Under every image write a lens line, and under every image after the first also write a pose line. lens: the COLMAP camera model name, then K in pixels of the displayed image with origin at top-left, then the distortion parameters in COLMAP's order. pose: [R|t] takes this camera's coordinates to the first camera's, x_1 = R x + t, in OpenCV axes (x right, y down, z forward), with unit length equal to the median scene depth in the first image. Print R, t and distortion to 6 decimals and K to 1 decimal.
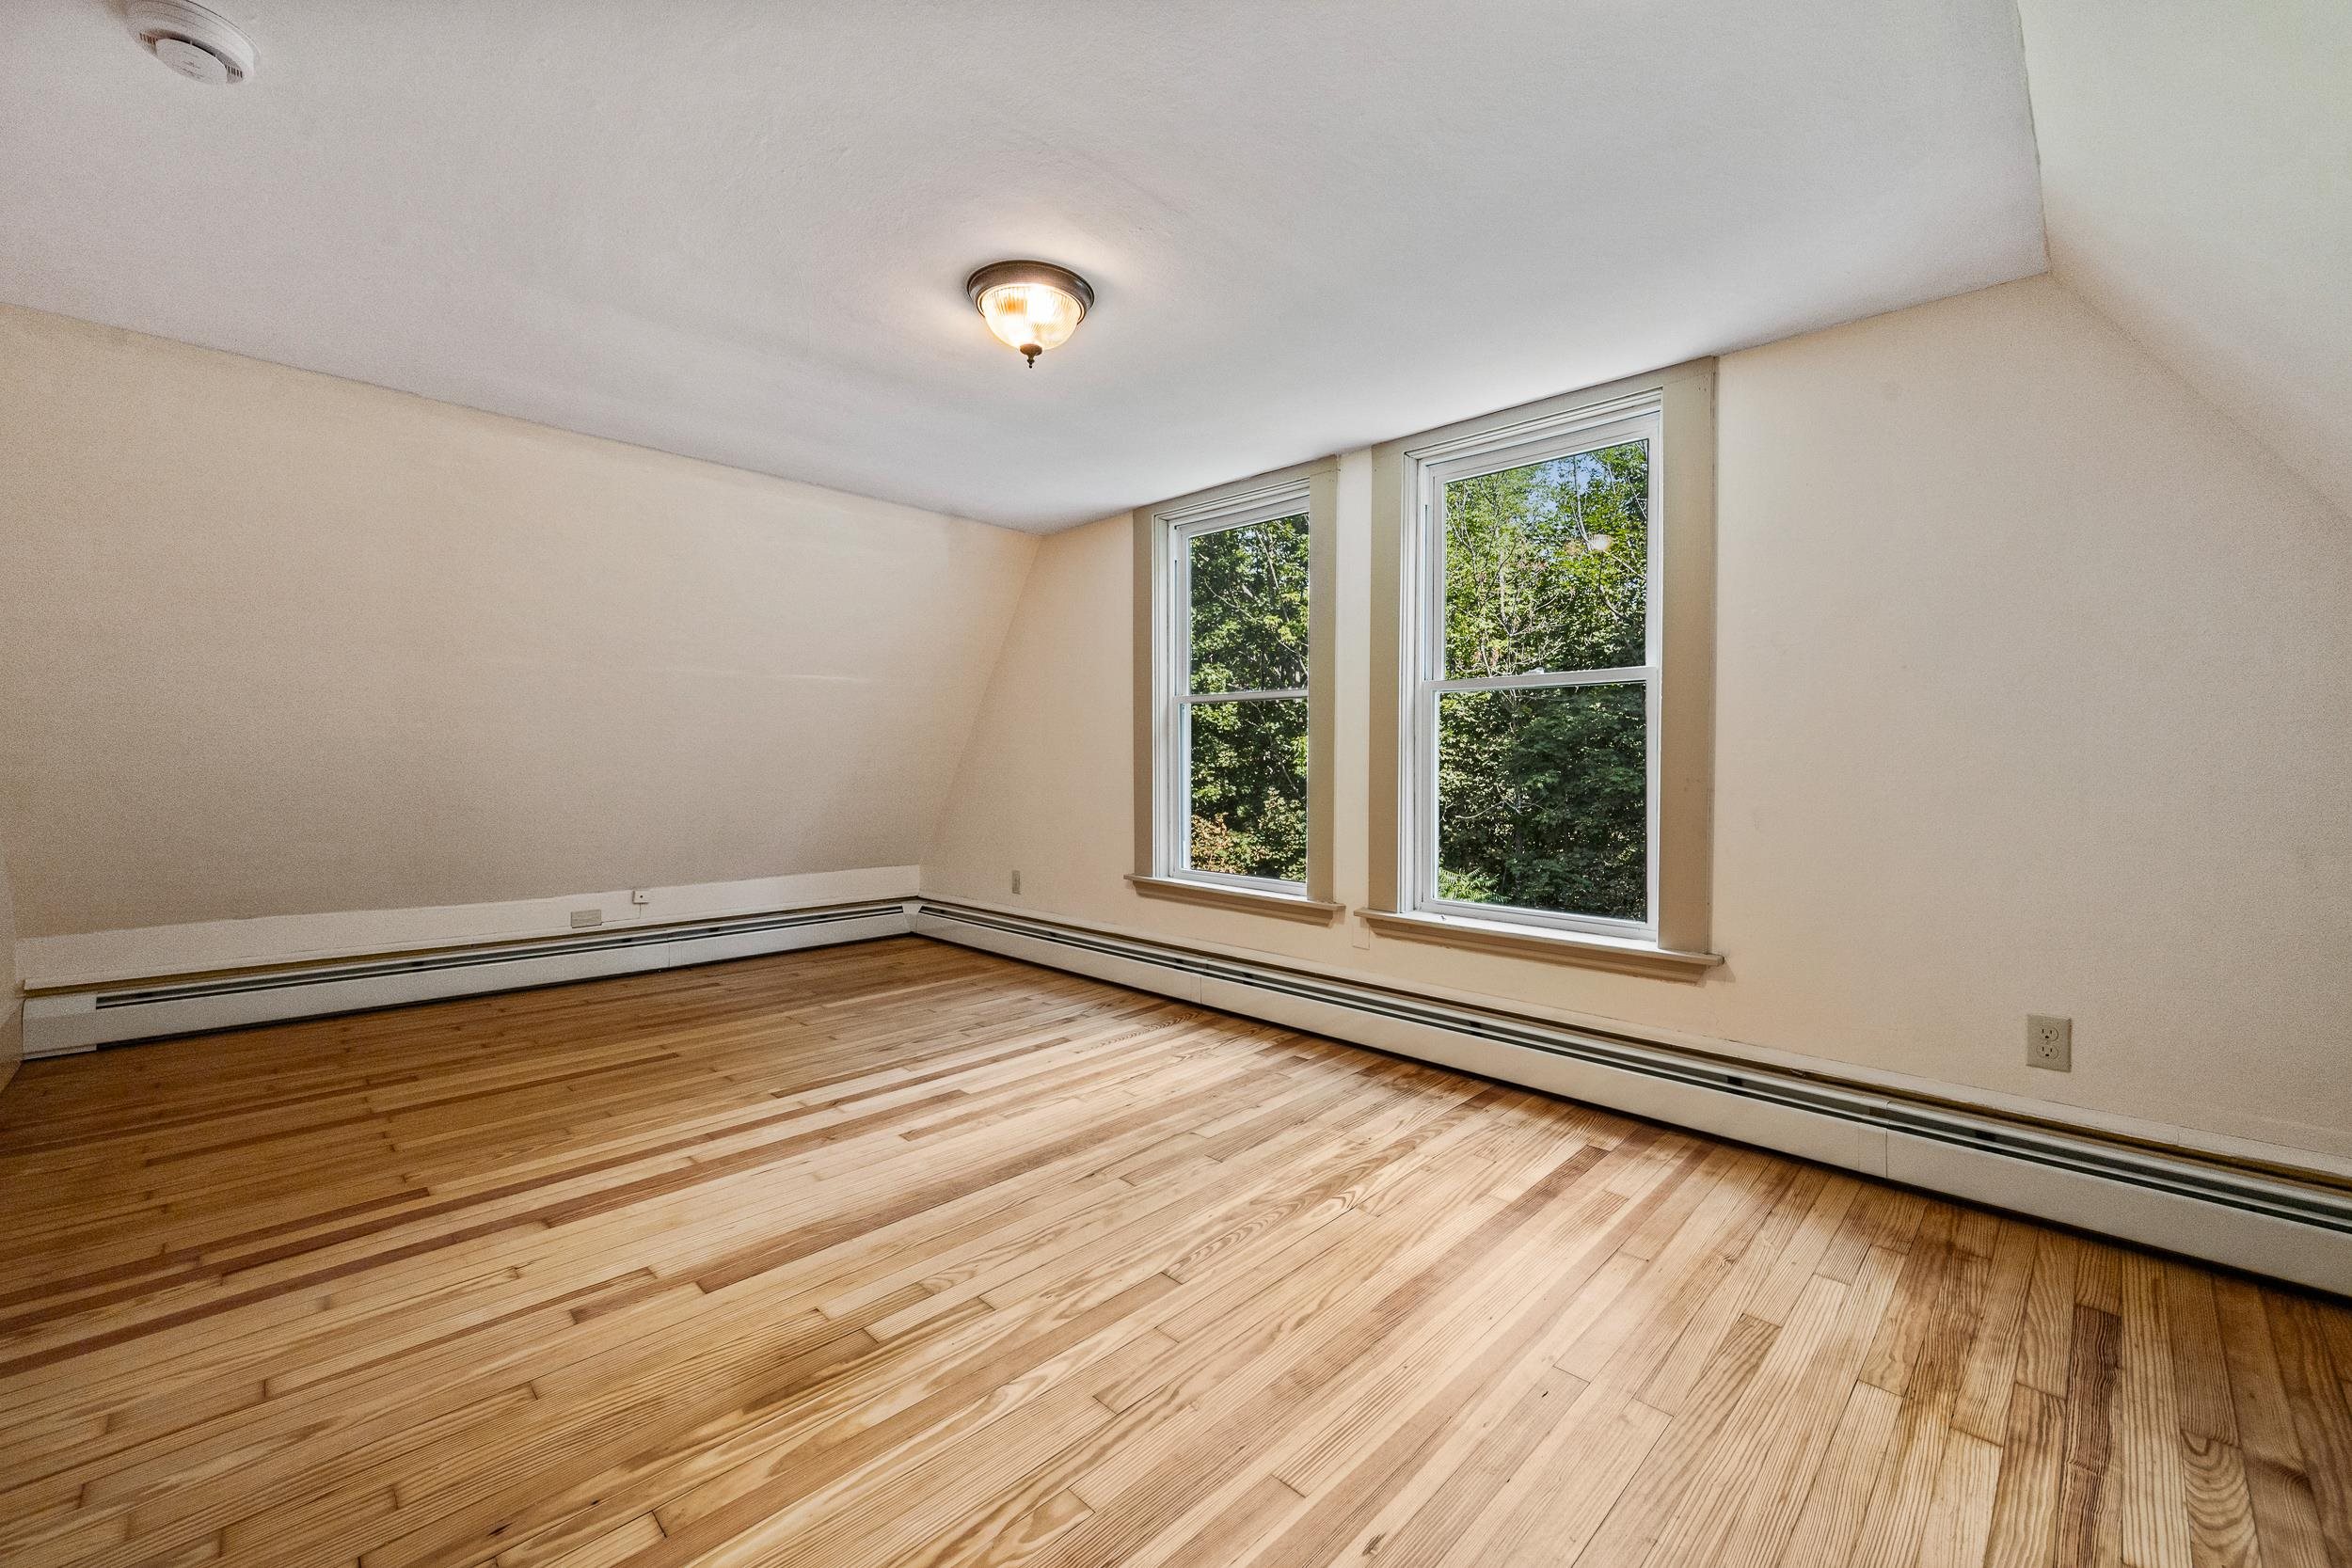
lens RADIAL K [[944.0, 0, 1189.1], [0, 944.0, 758.3], [0, 0, 1]] dist [0.001418, -0.000201]
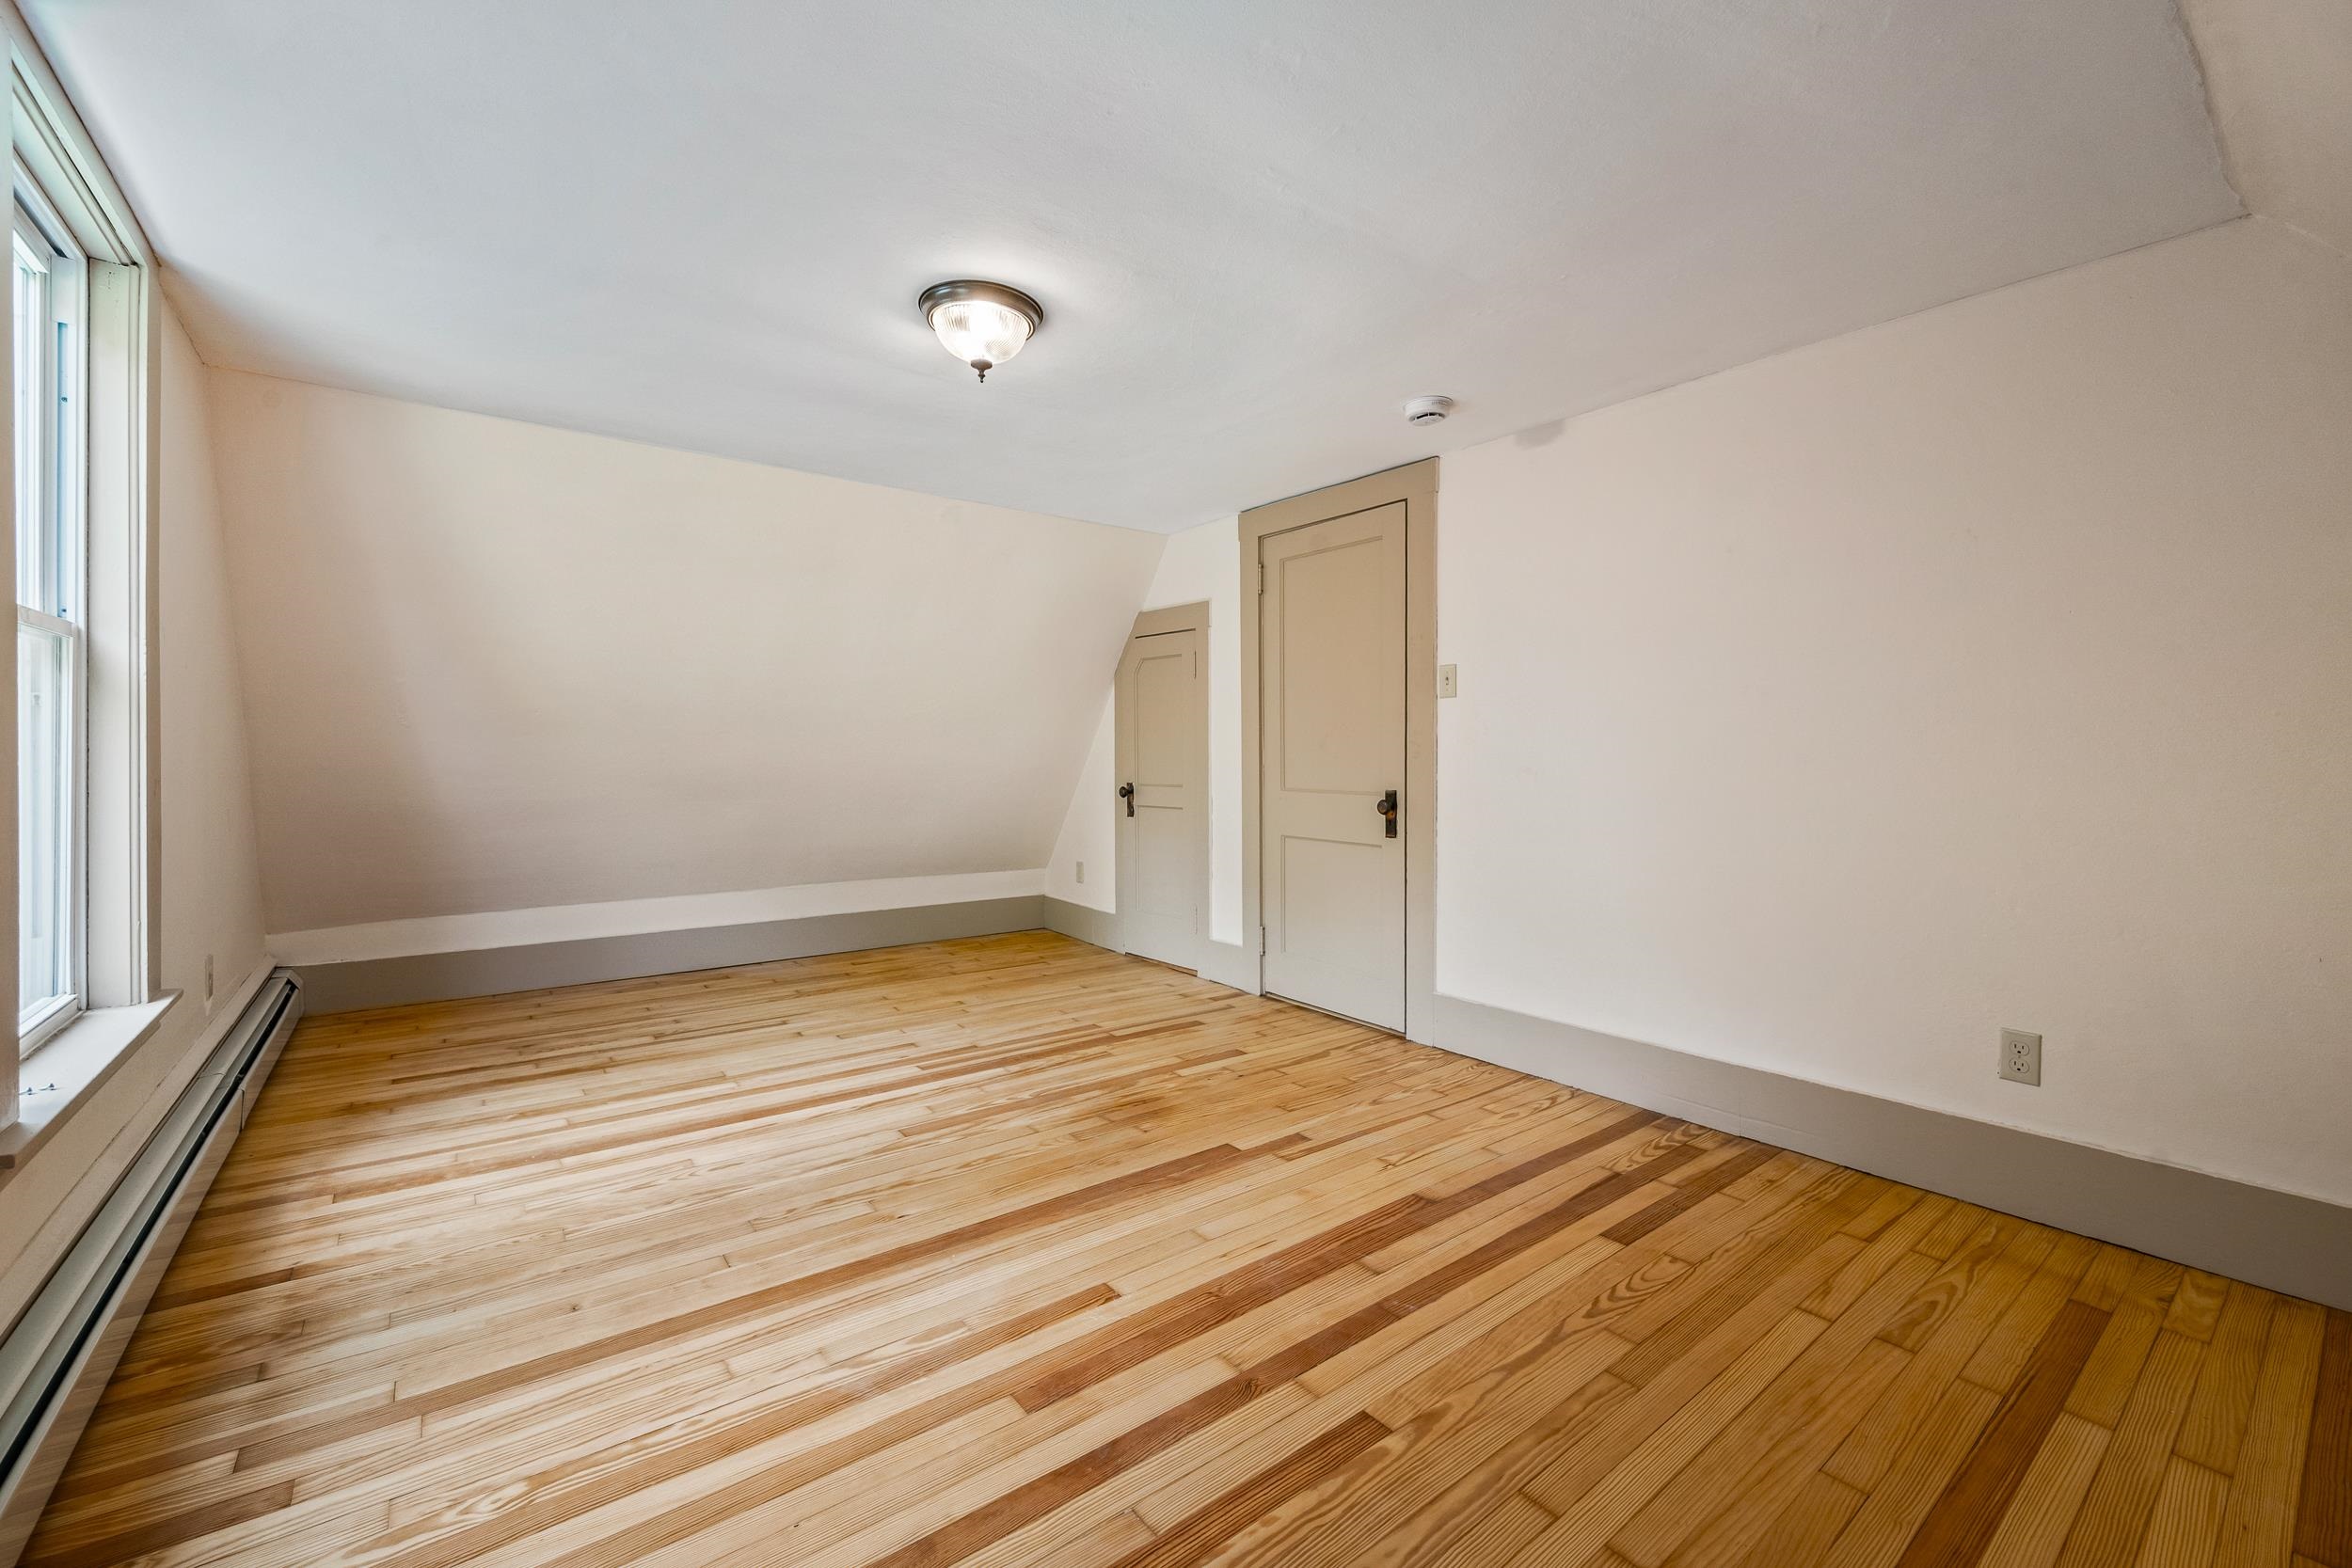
lens RADIAL K [[944.0, 0, 1189.1], [0, 944.0, 758.3], [0, 0, 1]] dist [0.001418, -0.000201]
pose [[-0.991981, -0.006541, 0.126220, -0.471226], [-0.005985, 0.999971, 0.004780, -0.006961], [-0.126248, 0.003986, -0.991991, 1.794498]]
